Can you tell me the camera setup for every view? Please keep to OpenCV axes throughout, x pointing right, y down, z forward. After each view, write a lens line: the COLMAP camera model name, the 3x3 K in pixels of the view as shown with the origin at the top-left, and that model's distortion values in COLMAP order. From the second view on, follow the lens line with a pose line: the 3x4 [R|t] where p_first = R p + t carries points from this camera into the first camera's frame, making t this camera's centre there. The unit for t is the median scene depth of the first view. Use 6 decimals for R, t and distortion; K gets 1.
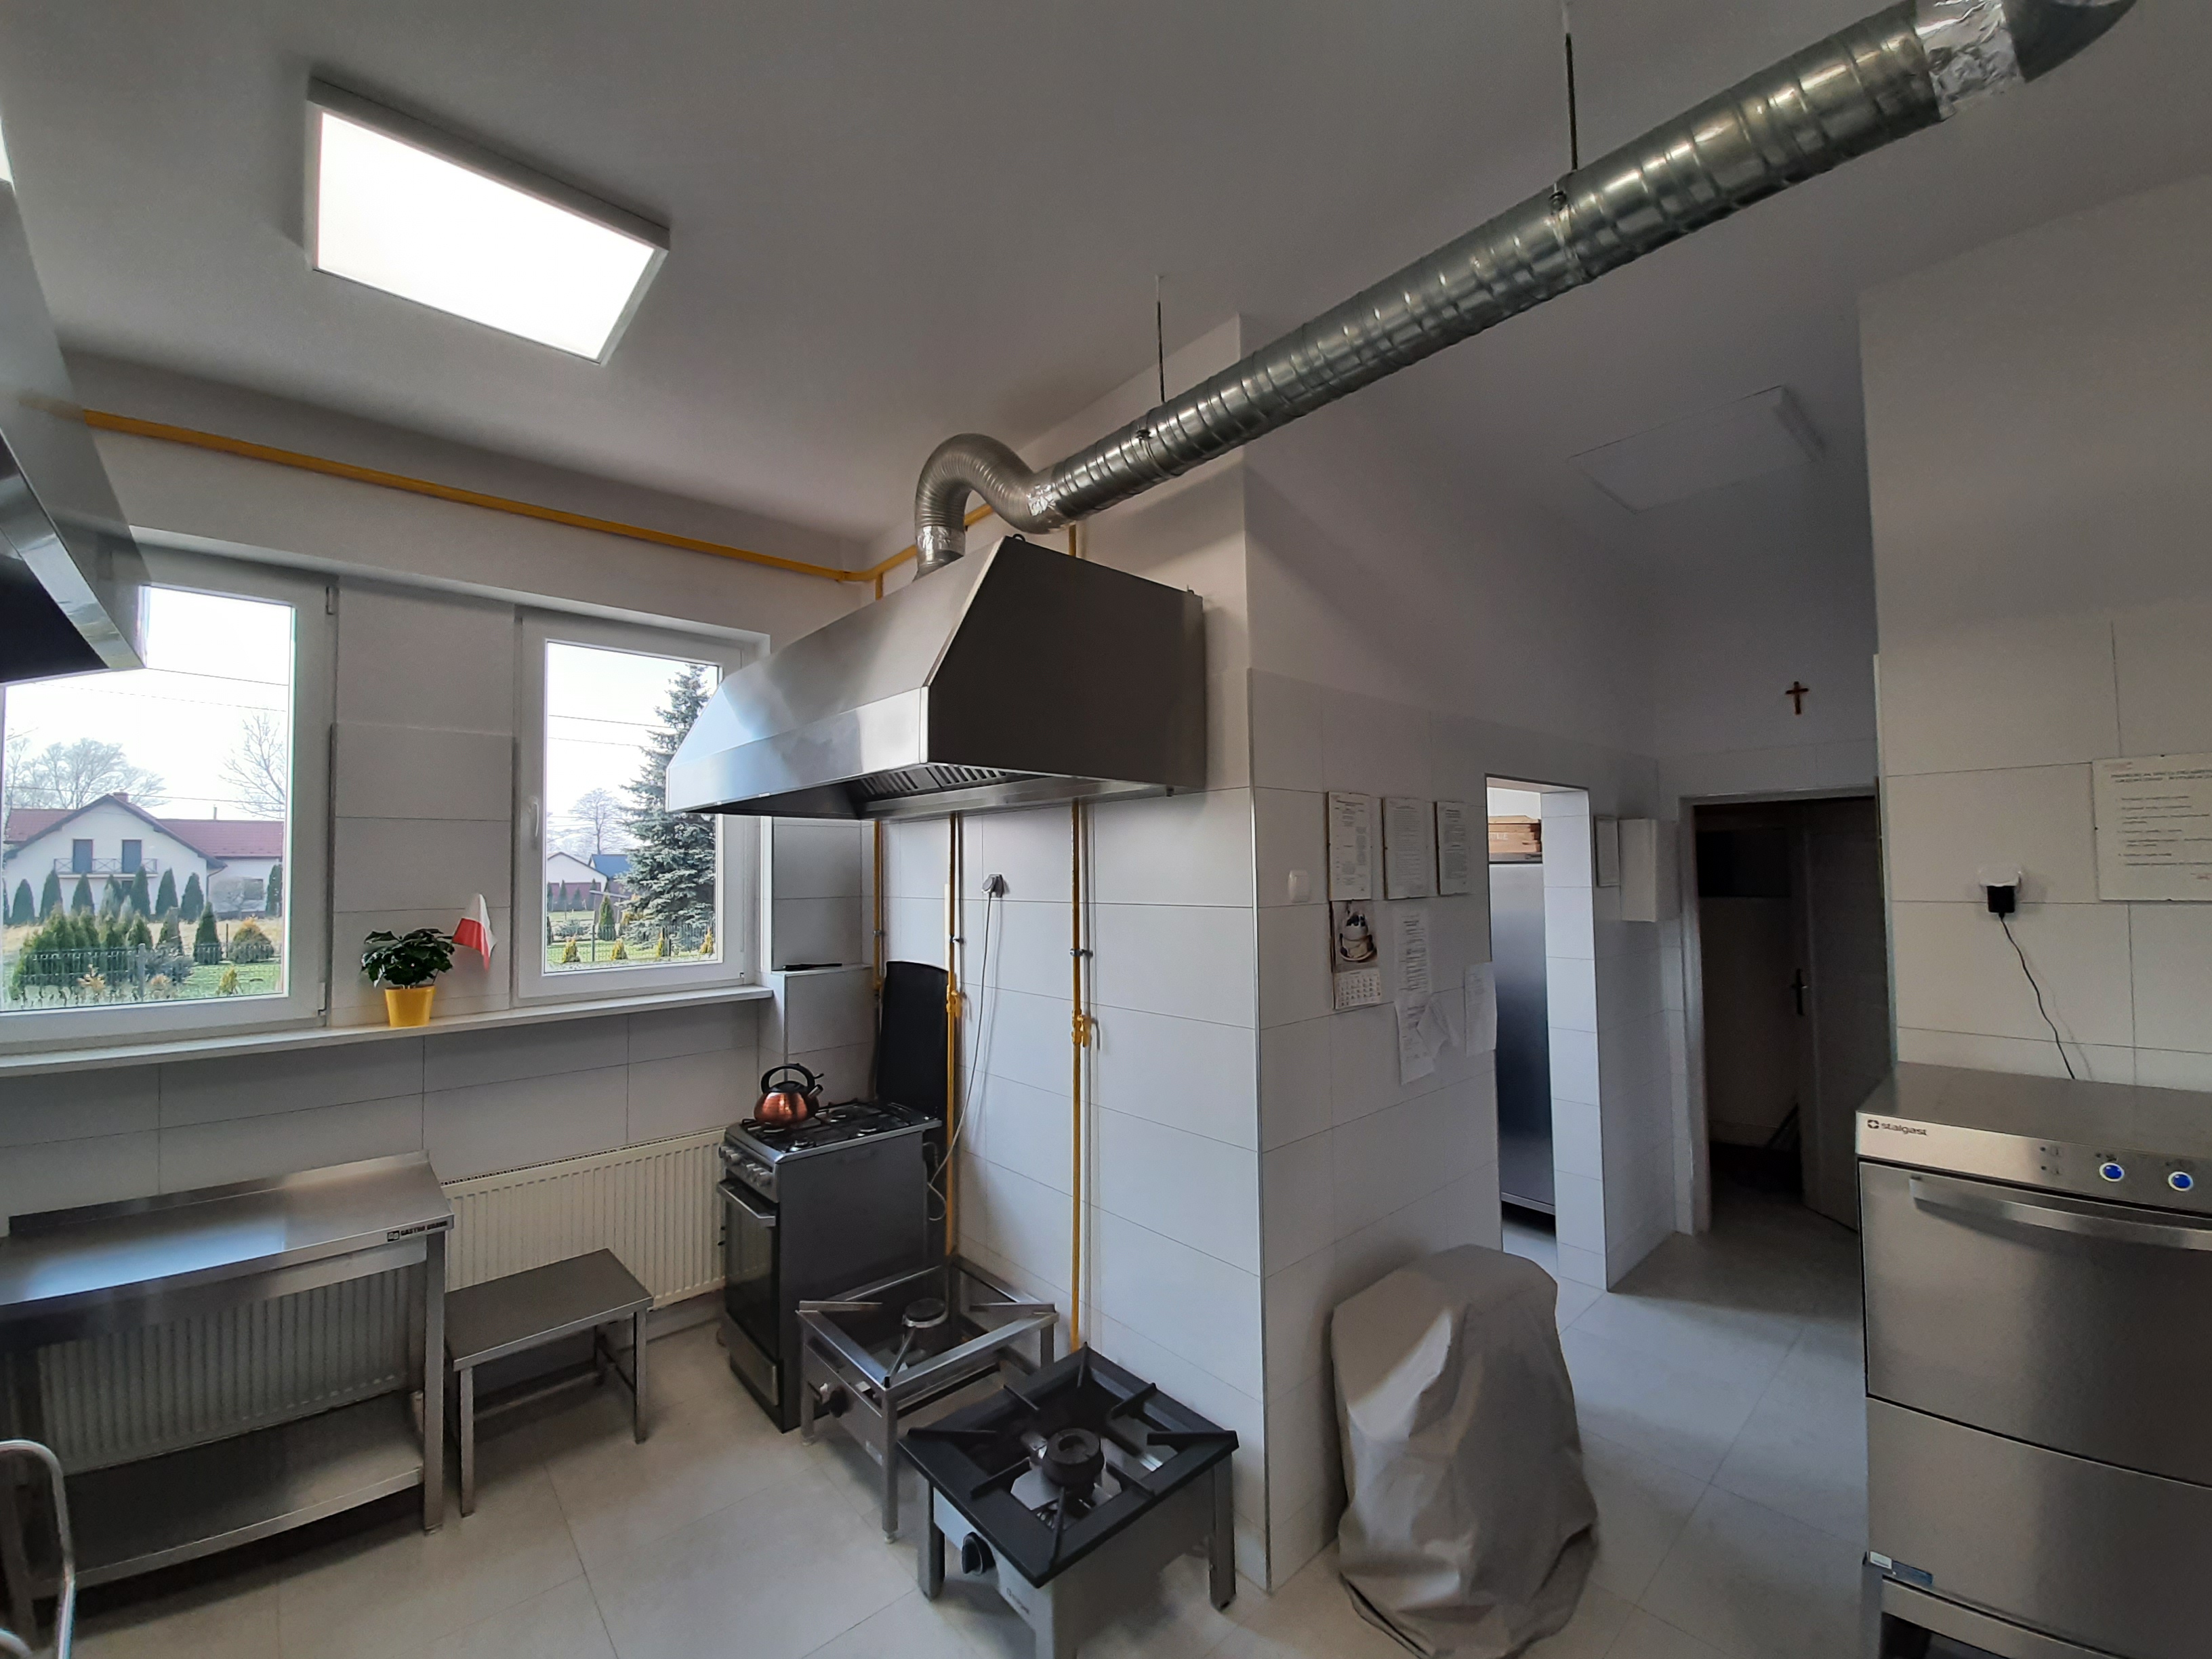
lens RADIAL K [[872.3, 0, 1116.1], [0, 872.3, 834.4], [0, 0, 1]] dist [0.011048, -0.009336]
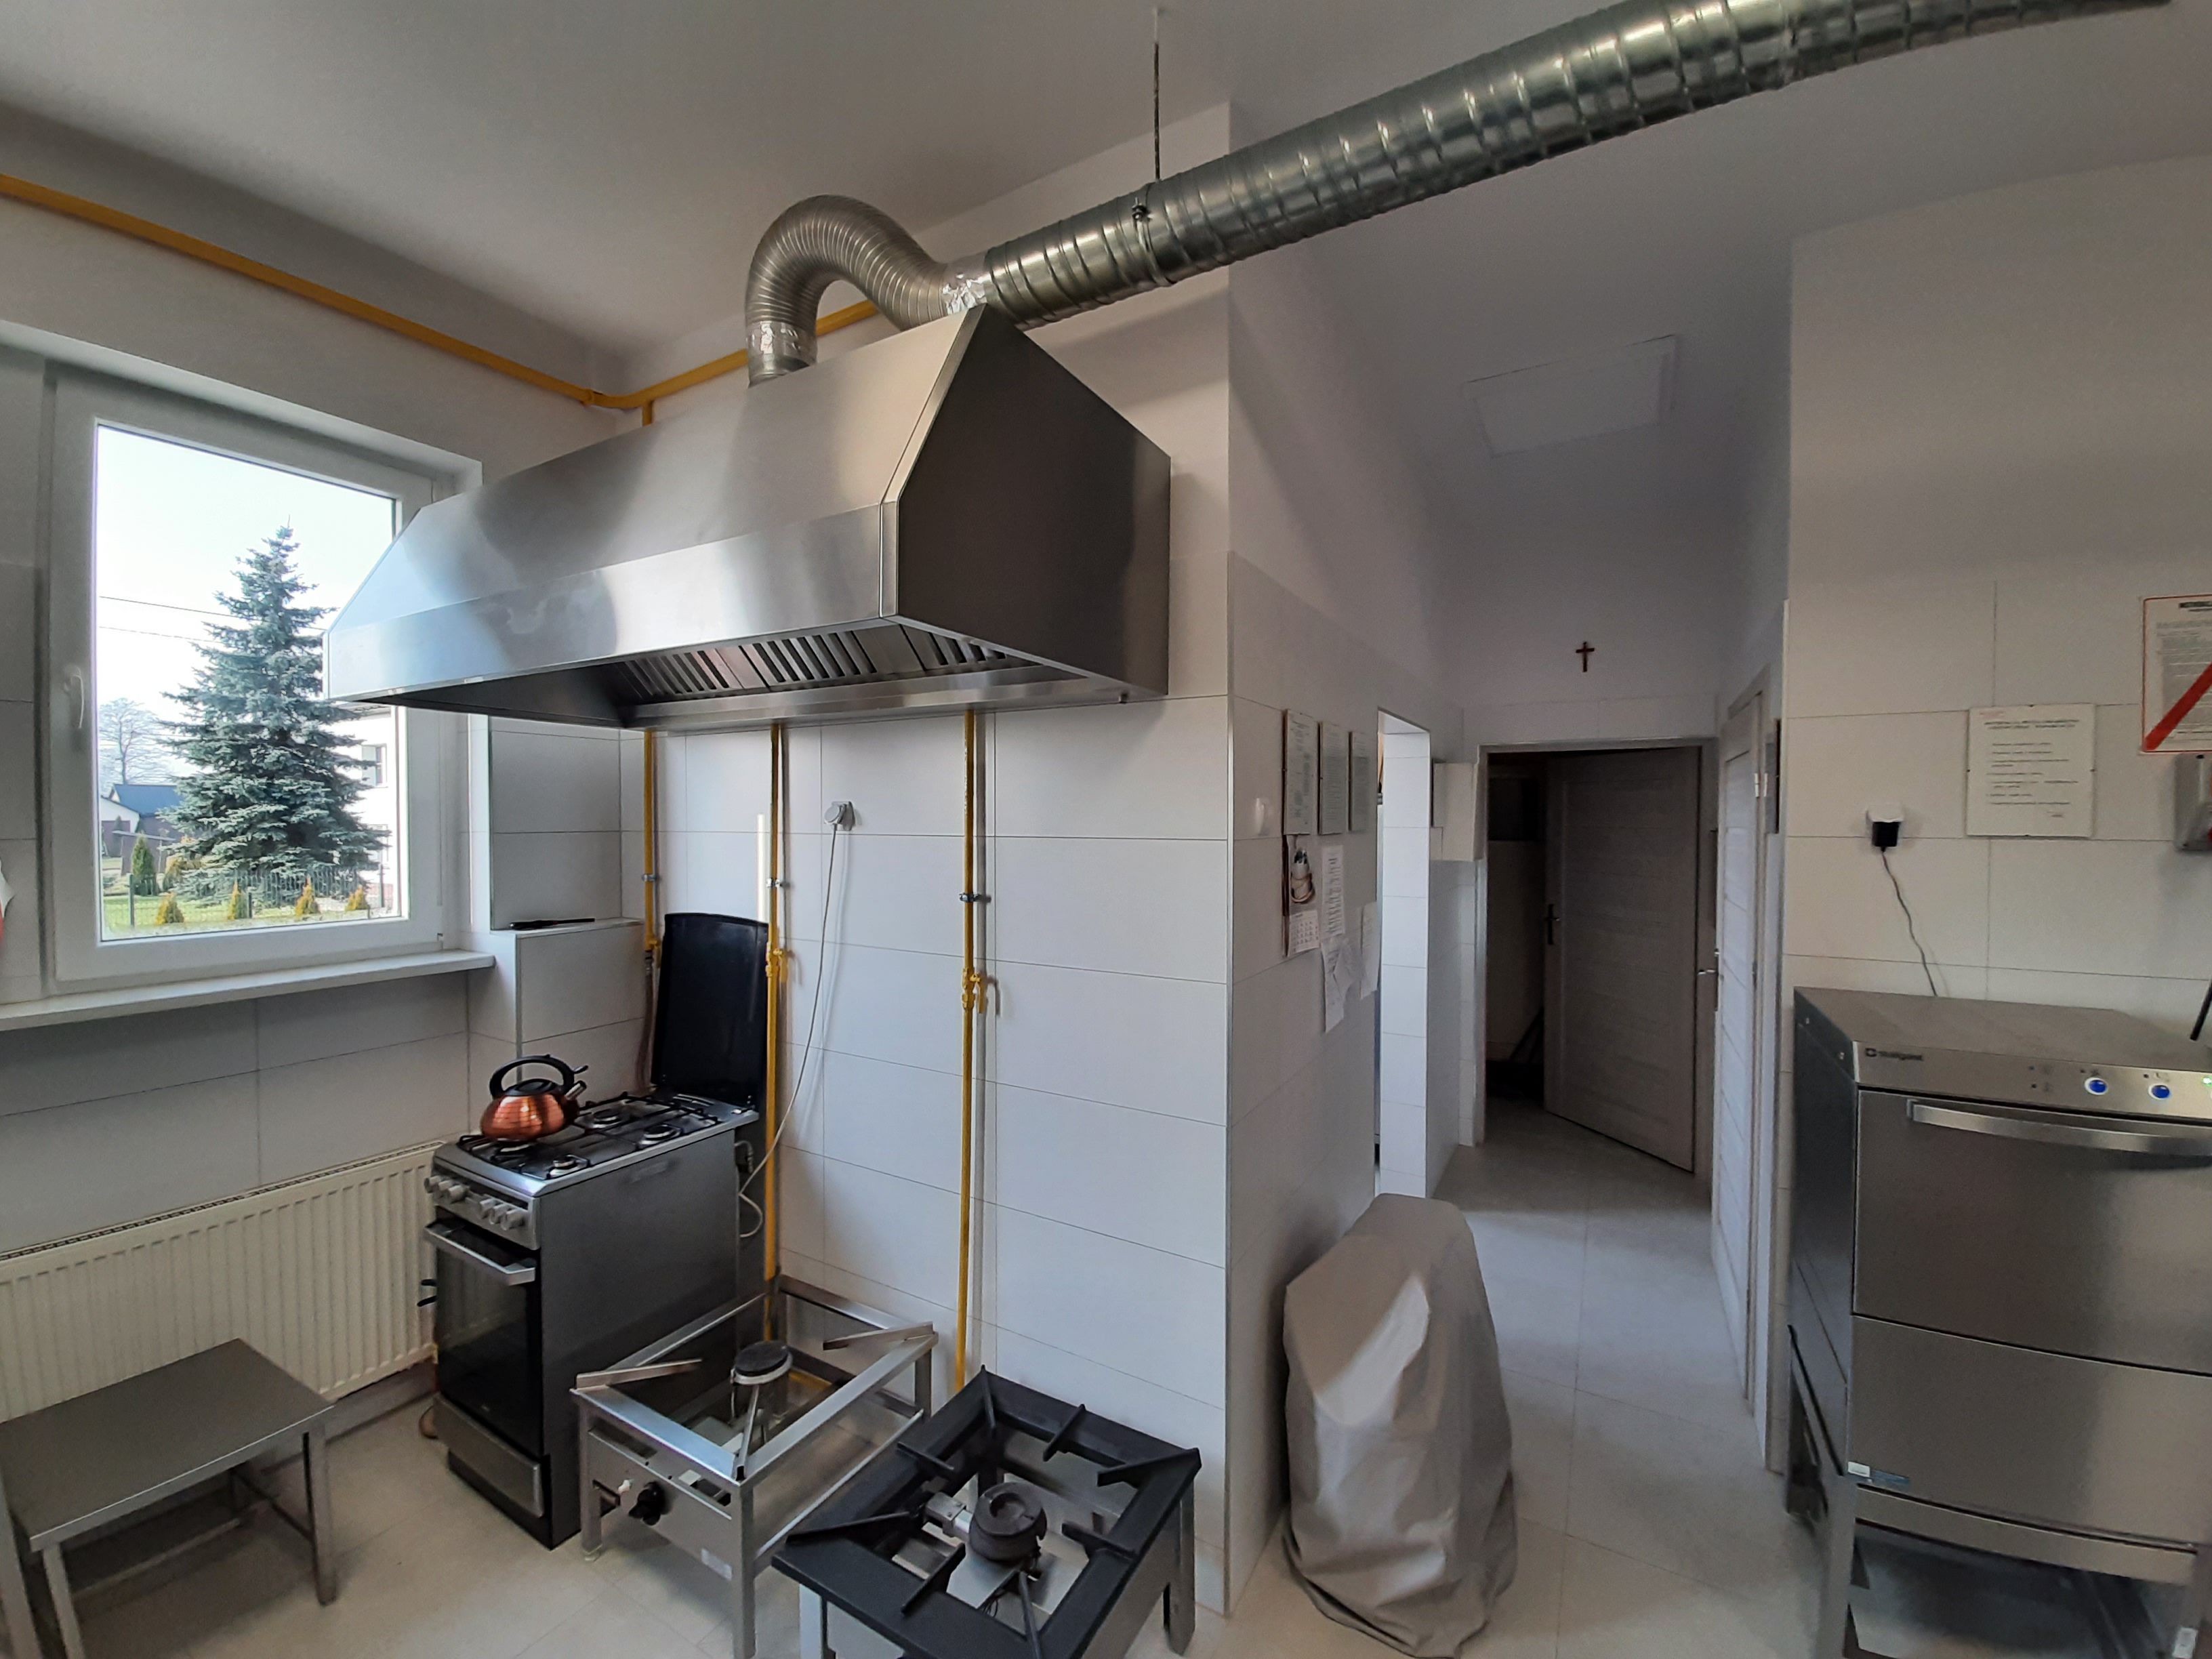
lens RADIAL K [[872.3, 0, 1112.3], [0, 872.3, 833.0], [0, 0, 1]] dist [0.011048, -0.009336]
pose [[0.950532, 0.007297, 0.310541, -0.165435], [-0.025700, 0.998144, 0.055211, 0.026515], [-0.309561, -0.060461, 0.948955, 0.191521]]
